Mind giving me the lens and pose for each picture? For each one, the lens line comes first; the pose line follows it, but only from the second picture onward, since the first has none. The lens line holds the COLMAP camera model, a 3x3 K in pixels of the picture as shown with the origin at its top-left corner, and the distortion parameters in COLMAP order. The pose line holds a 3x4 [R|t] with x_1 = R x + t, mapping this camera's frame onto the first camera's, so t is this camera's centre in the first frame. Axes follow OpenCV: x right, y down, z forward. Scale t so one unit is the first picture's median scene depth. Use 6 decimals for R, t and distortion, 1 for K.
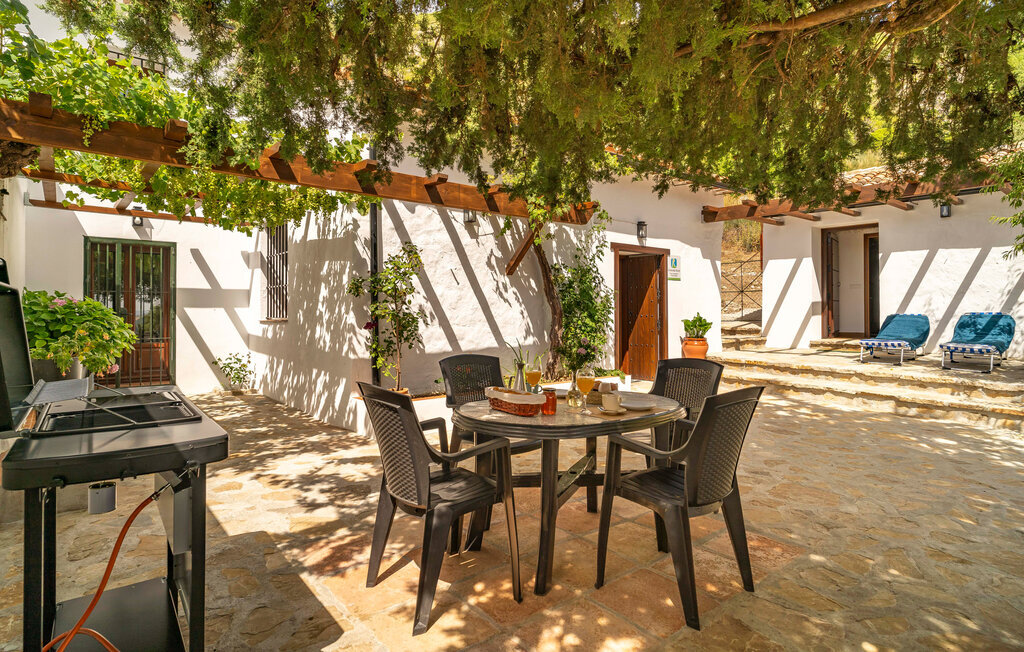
lens RADIAL K [[536.0, 0, 506.7], [0, 536.0, 305.2], [0, 0, 1]] dist [-0.002941, -0.000089]
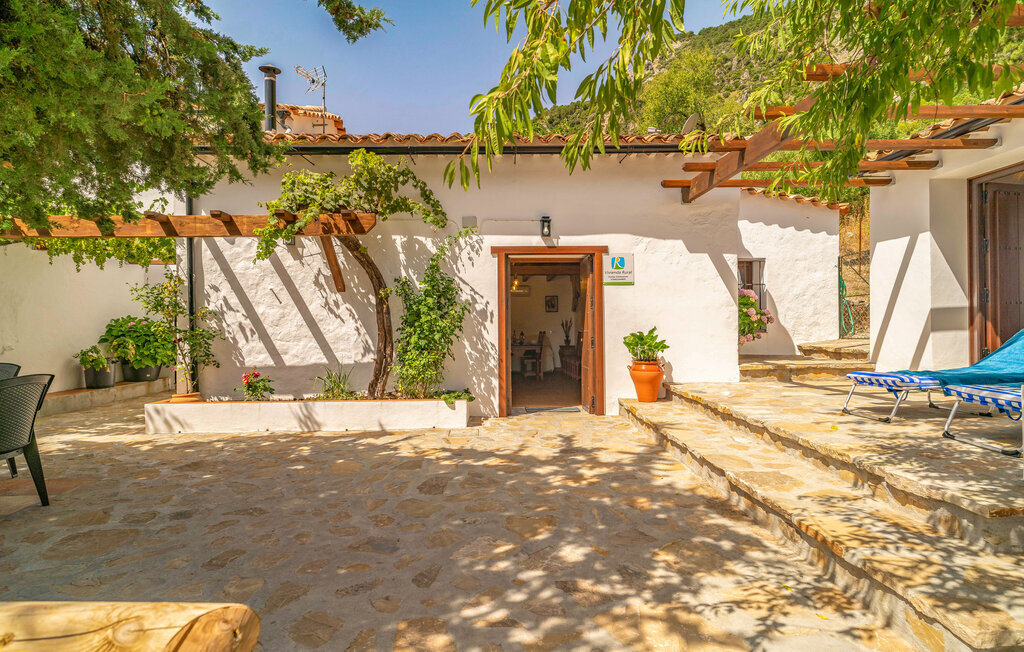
lens RADIAL K [[536.0, 0, 517.5], [0, 536.0, 325.8], [0, 0, 1]] dist [-0.002941, -0.000089]
pose [[0.788772, -0.006288, -0.614654, 0.901052], [0.012958, 0.999896, 0.006400, 0.006029], [0.614549, -0.013013, 0.788771, 0.404741]]
